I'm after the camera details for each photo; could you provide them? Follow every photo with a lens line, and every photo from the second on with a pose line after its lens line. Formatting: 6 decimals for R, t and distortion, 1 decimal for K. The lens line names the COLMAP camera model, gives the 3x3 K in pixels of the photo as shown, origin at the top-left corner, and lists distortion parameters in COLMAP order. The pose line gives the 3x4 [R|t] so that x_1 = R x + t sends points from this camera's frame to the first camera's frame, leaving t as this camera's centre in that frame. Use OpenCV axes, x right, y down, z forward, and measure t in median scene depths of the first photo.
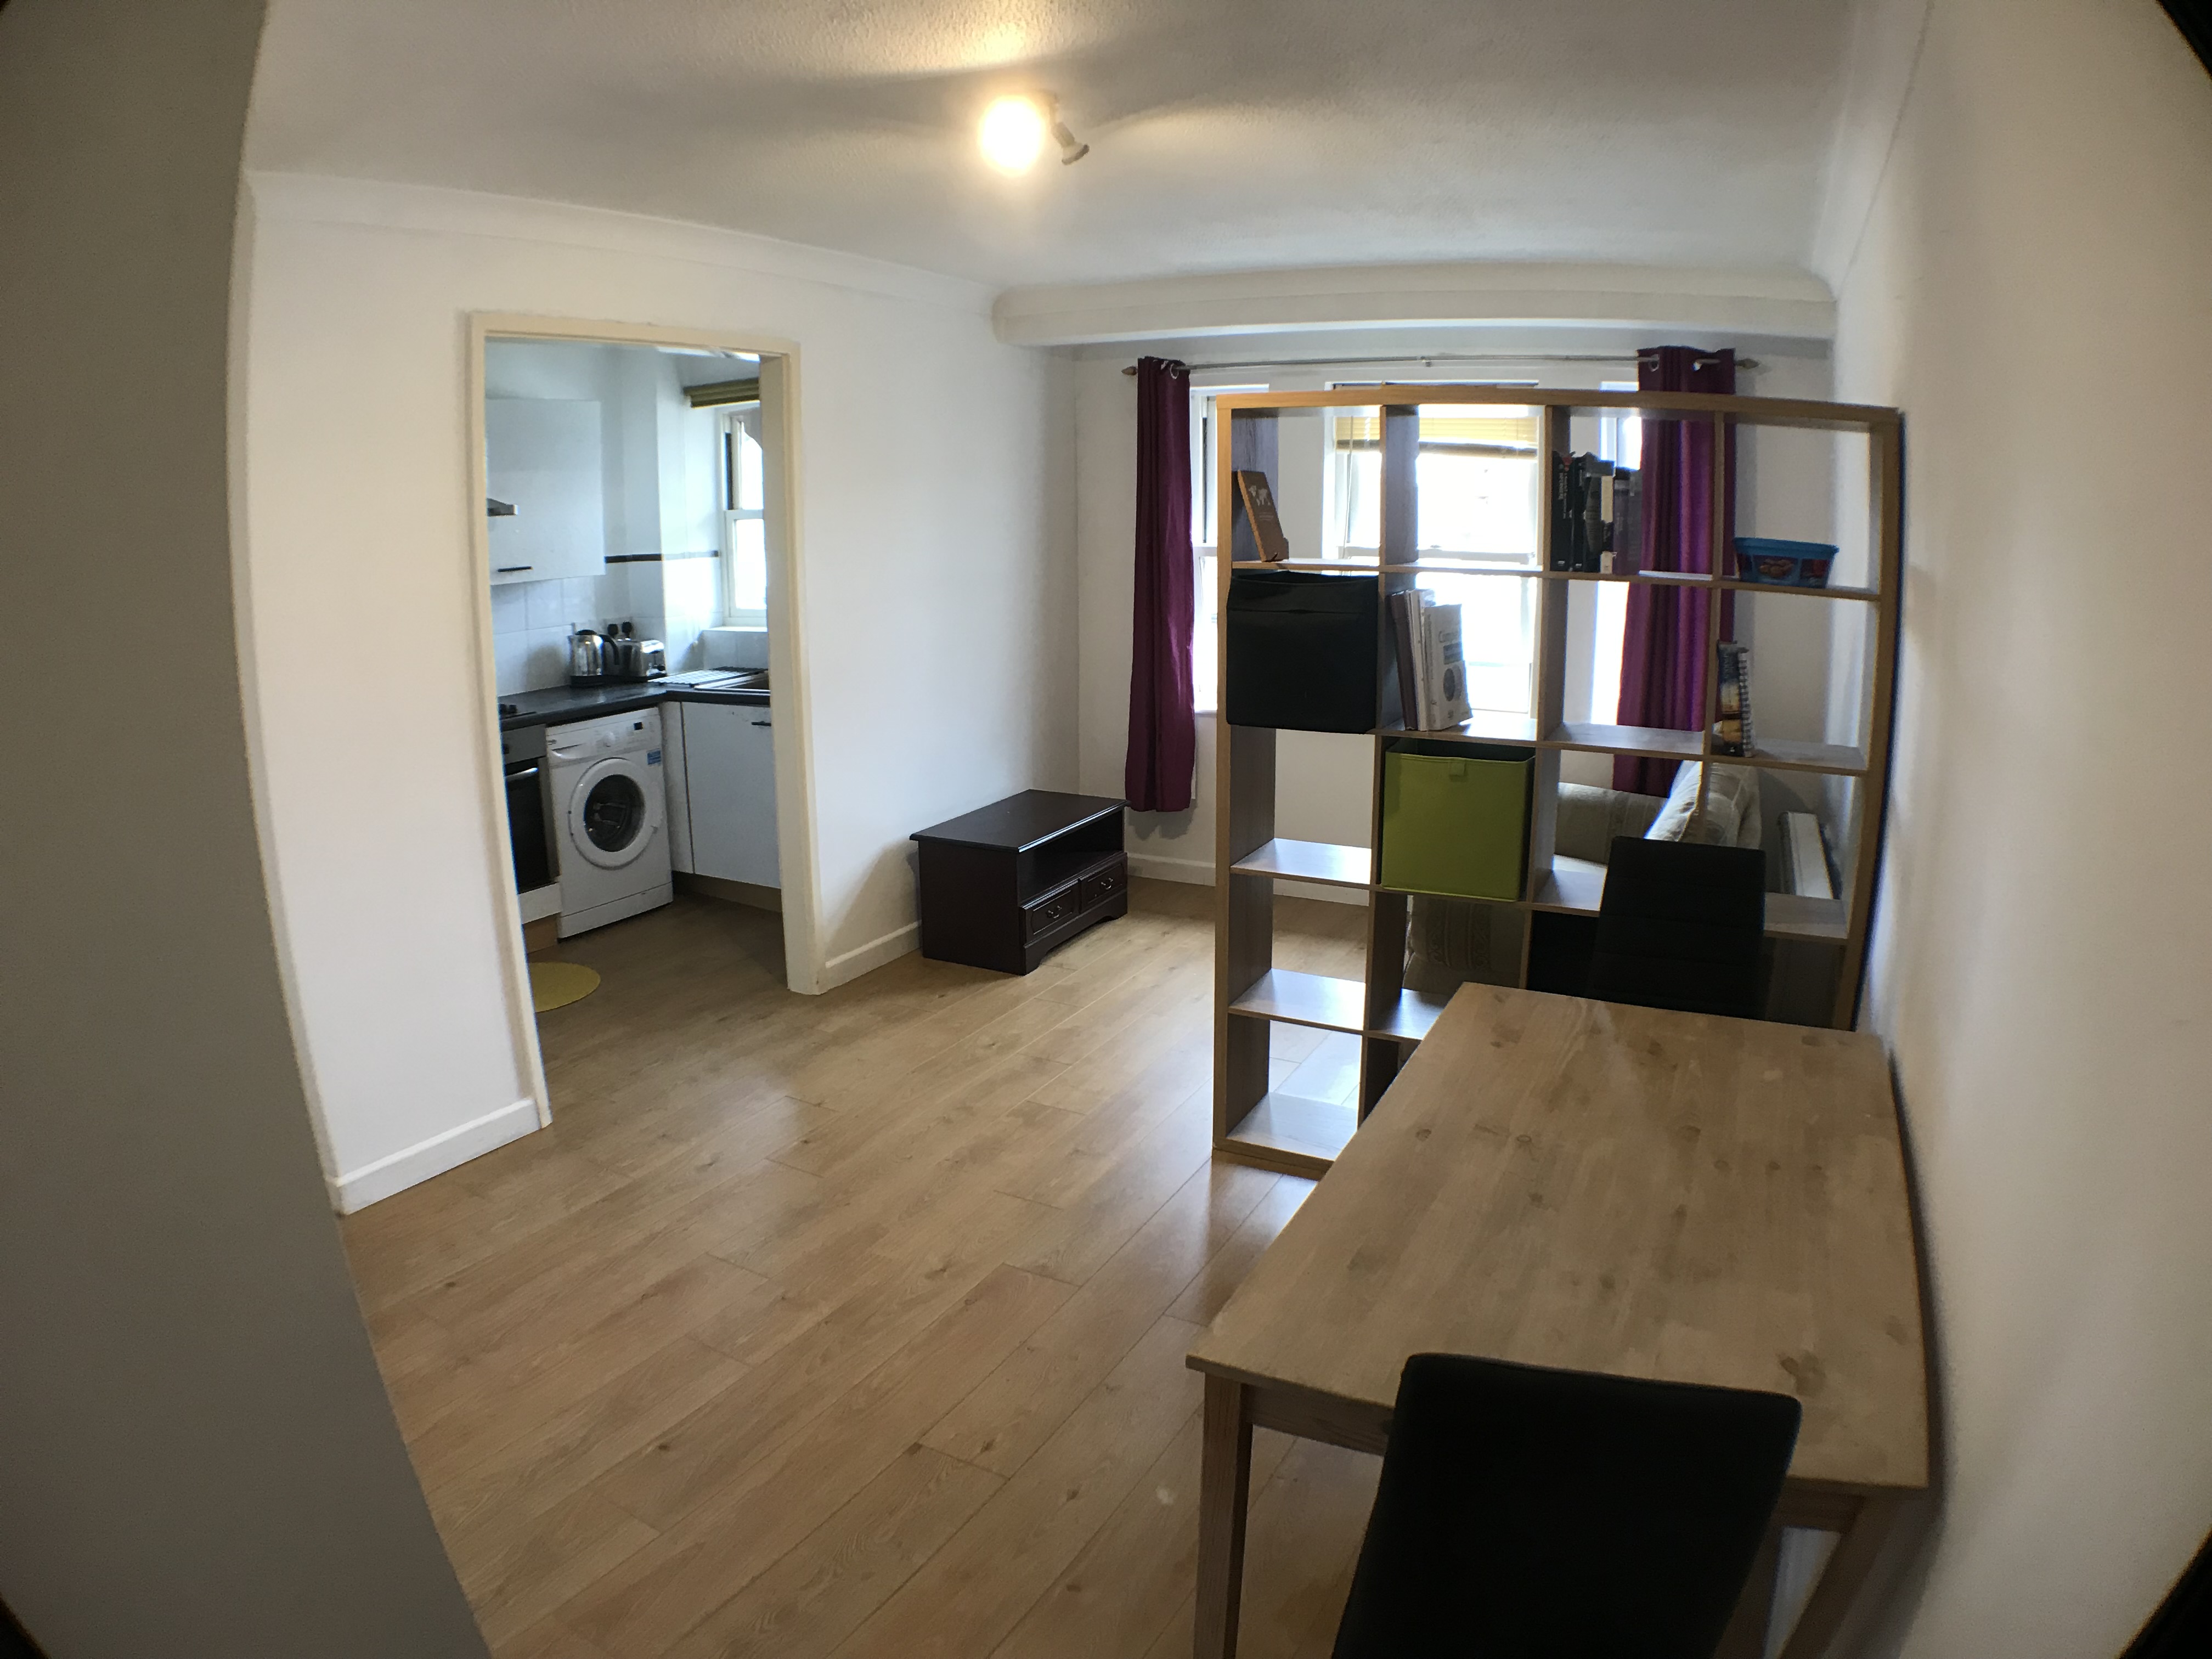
lens RADIAL K [[1375.8, 0, 1106.0], [0, 1375.8, 829.5], [0, 0, 1]] dist [-0.302192, 0.068309]
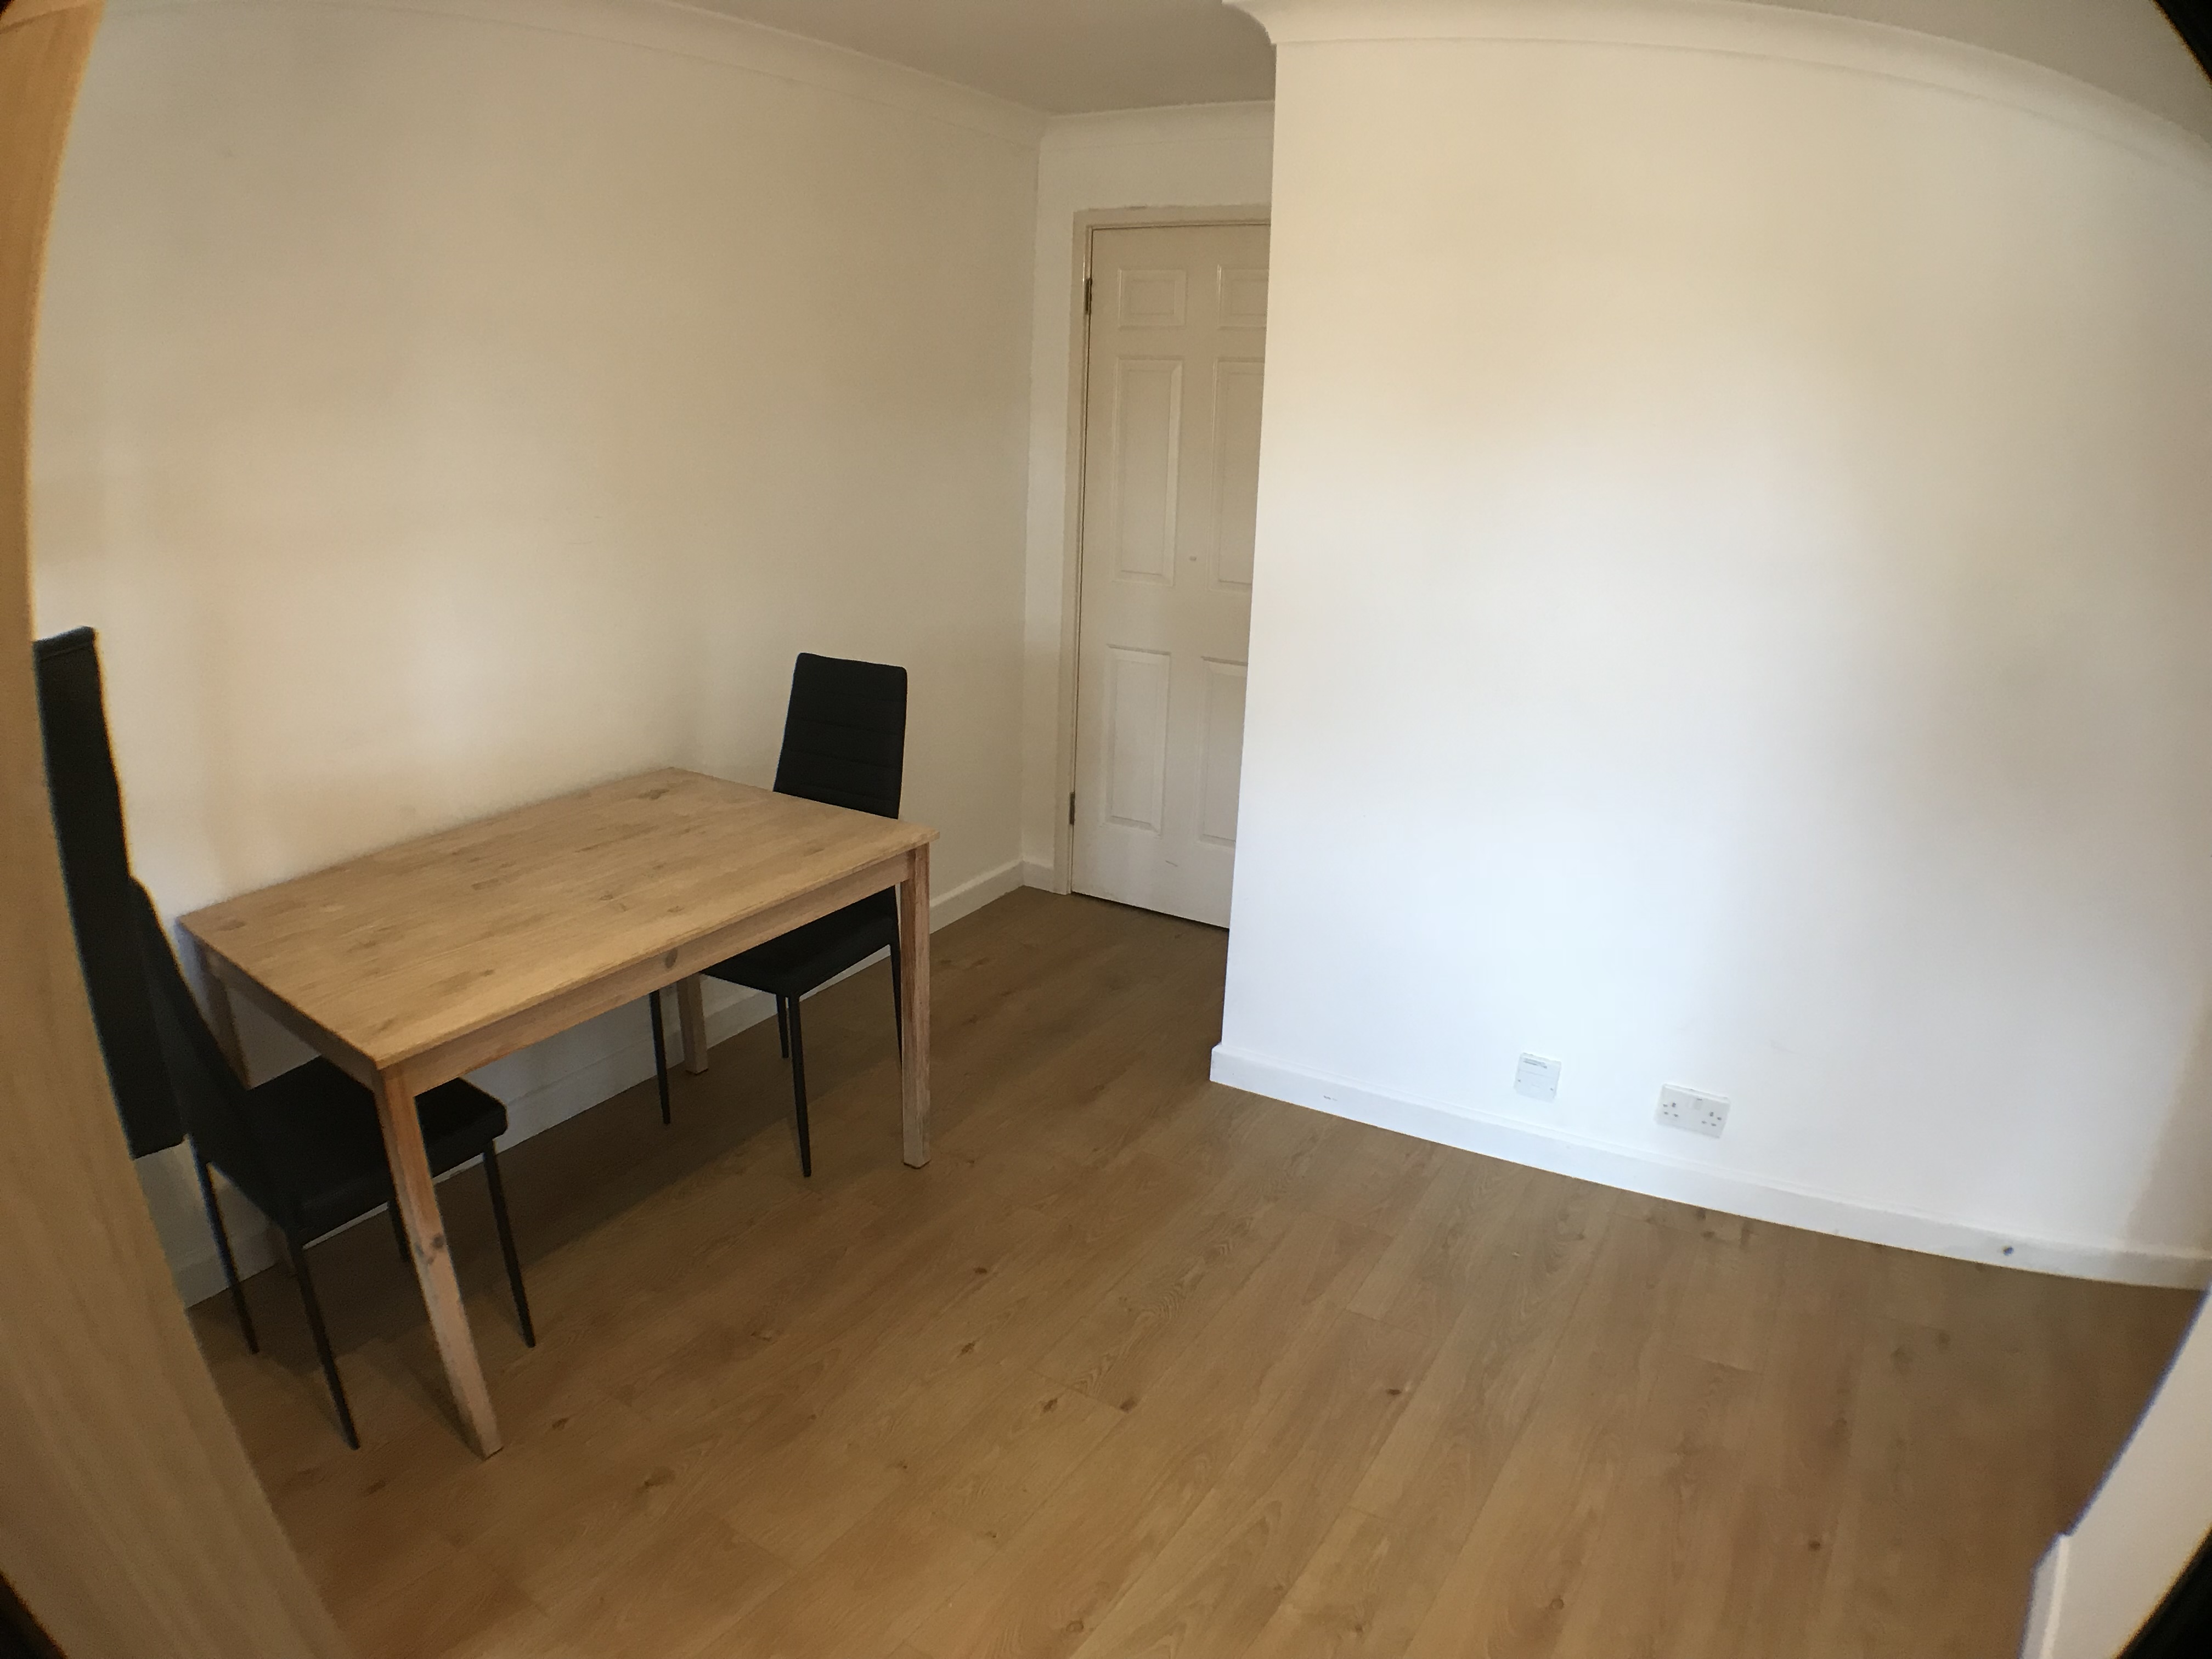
lens RADIAL K [[1375.8, 0, 1106.0], [0, 1375.8, 829.5], [0, 0, 1]] dist [-0.302192, 0.068309]
pose [[-0.998250, -0.049297, 0.032676, -0.125620], [-0.026294, 0.864810, 0.501411, -0.311947], [-0.052976, 0.499674, -0.864592, 1.405122]]
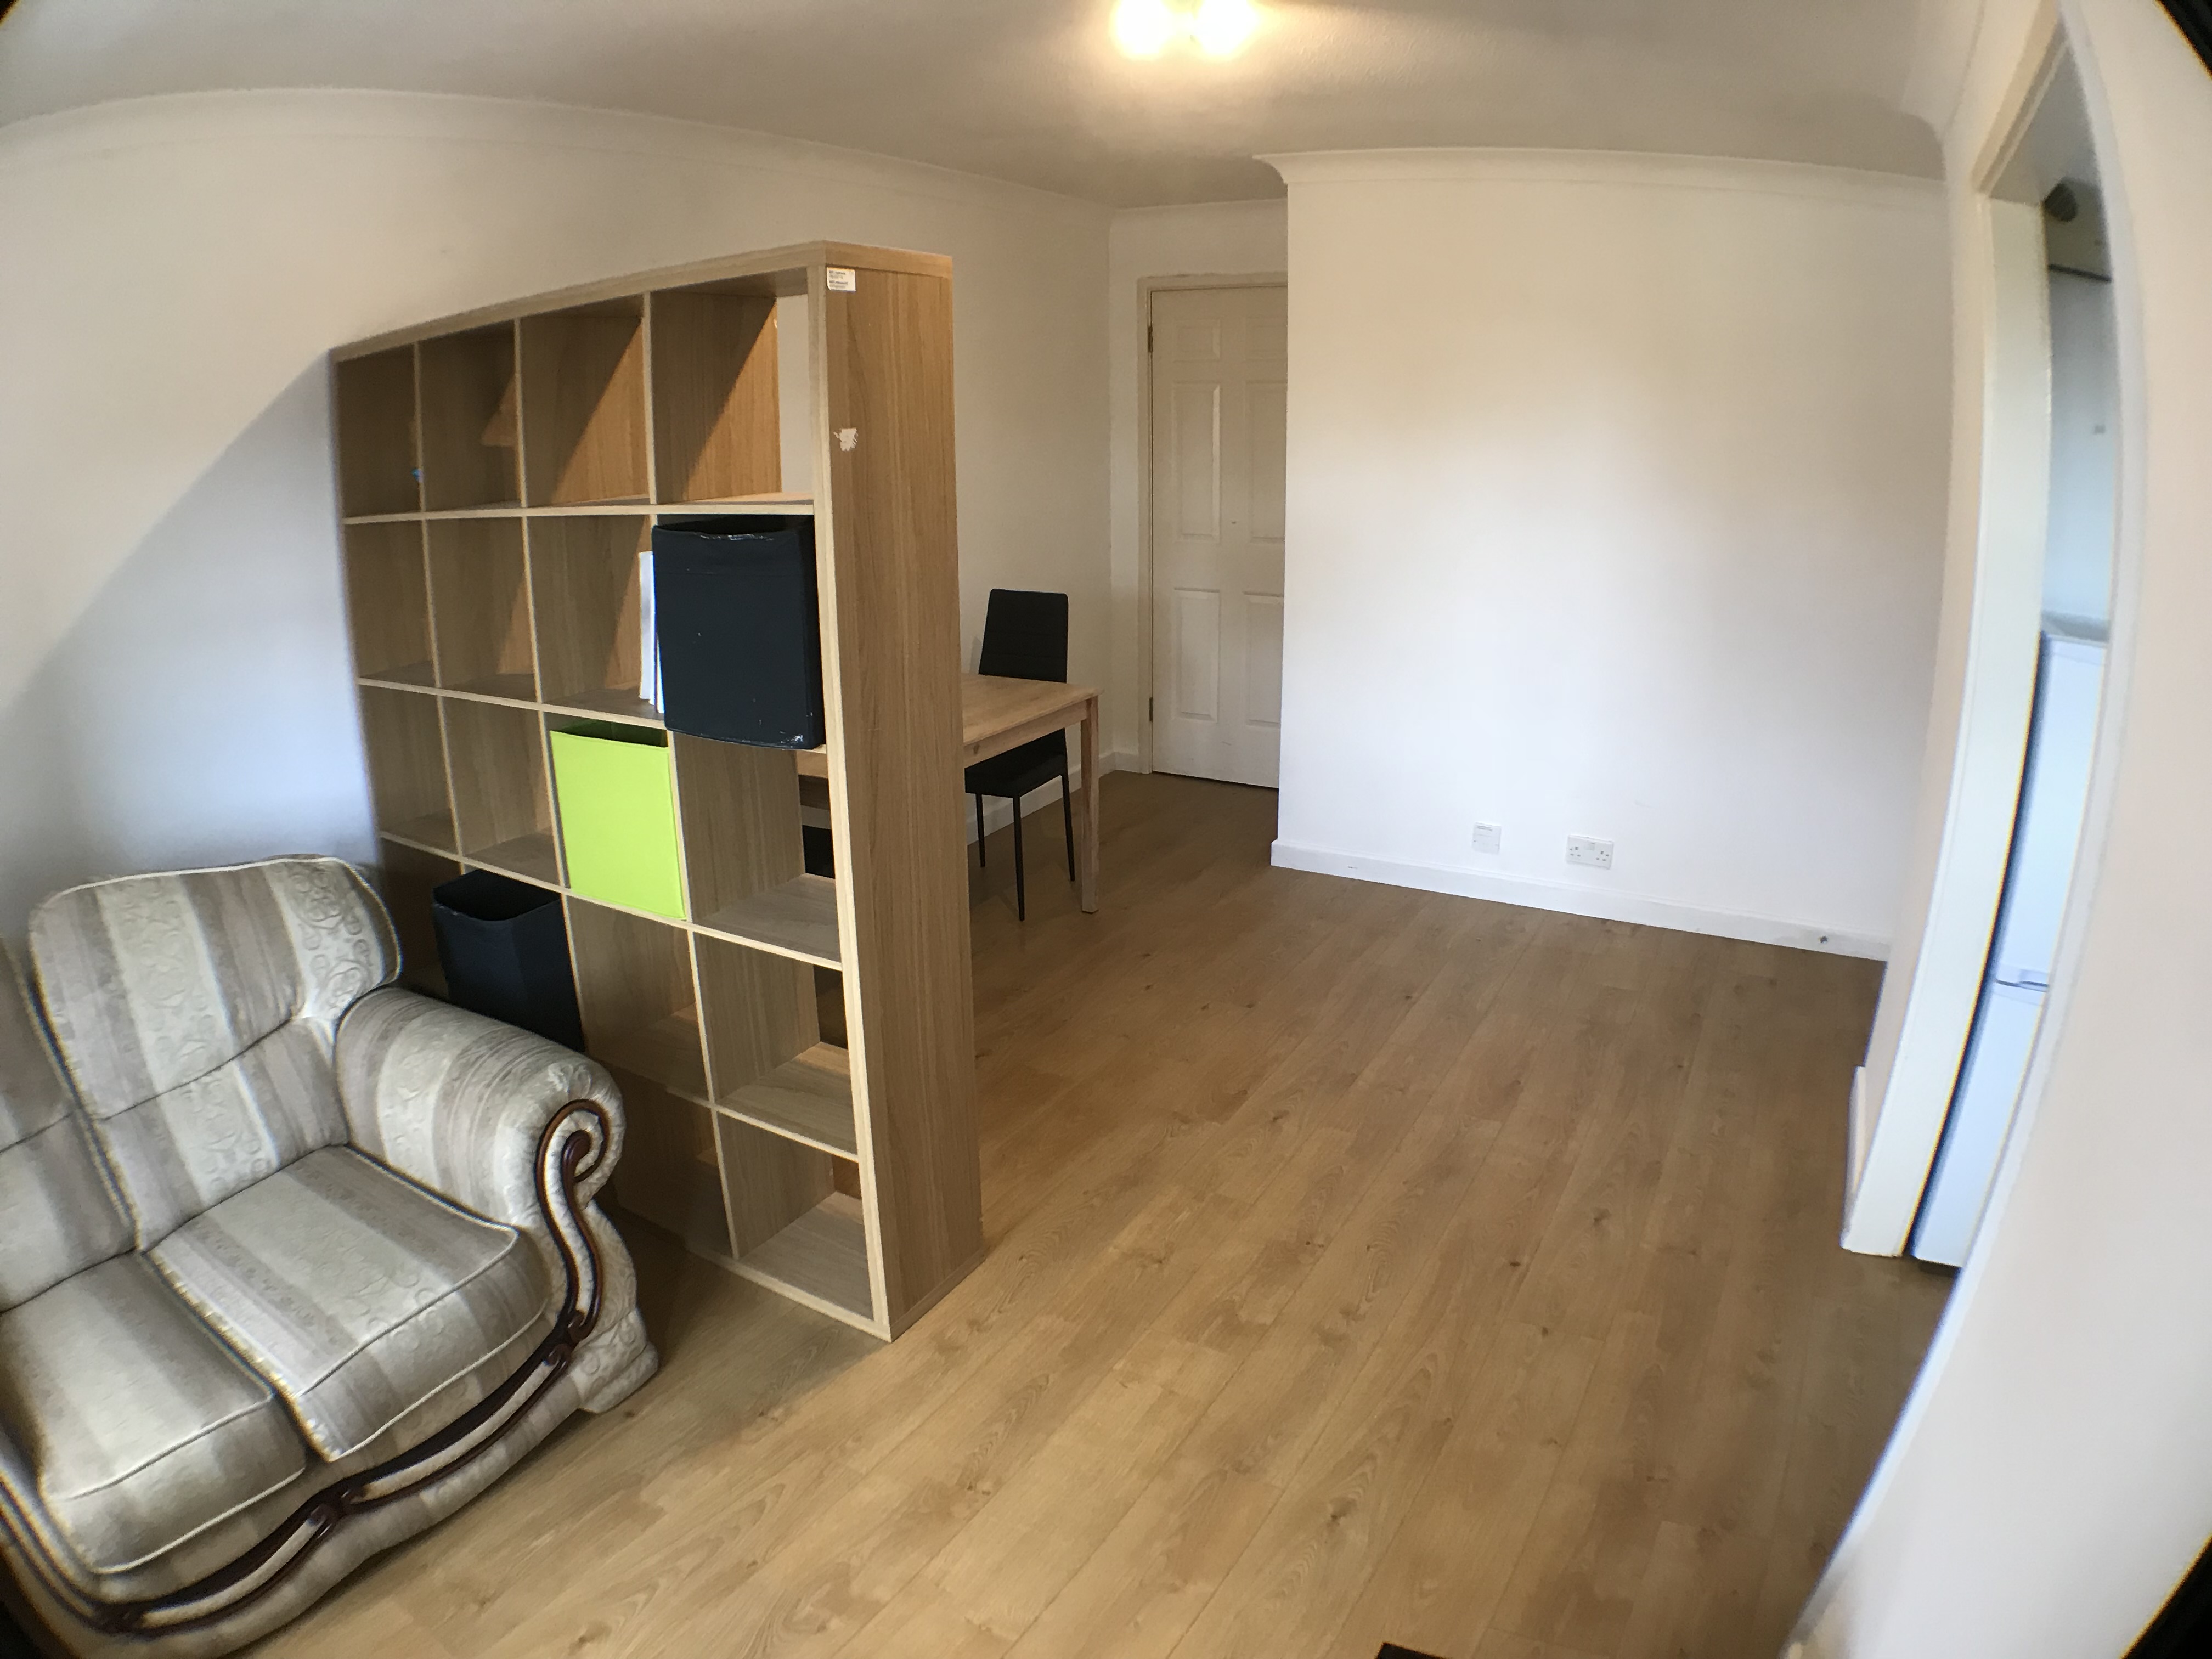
lens RADIAL K [[1375.8, 0, 1106.0], [0, 1375.8, 829.5], [0, 0, 1]] dist [-0.302192, 0.068309]
pose [[-0.999632, -0.001908, 0.027068, -0.014811], [0.011980, 0.864009, 0.503333, -0.477583], [-0.024347, 0.503472, -0.863668, 2.039409]]
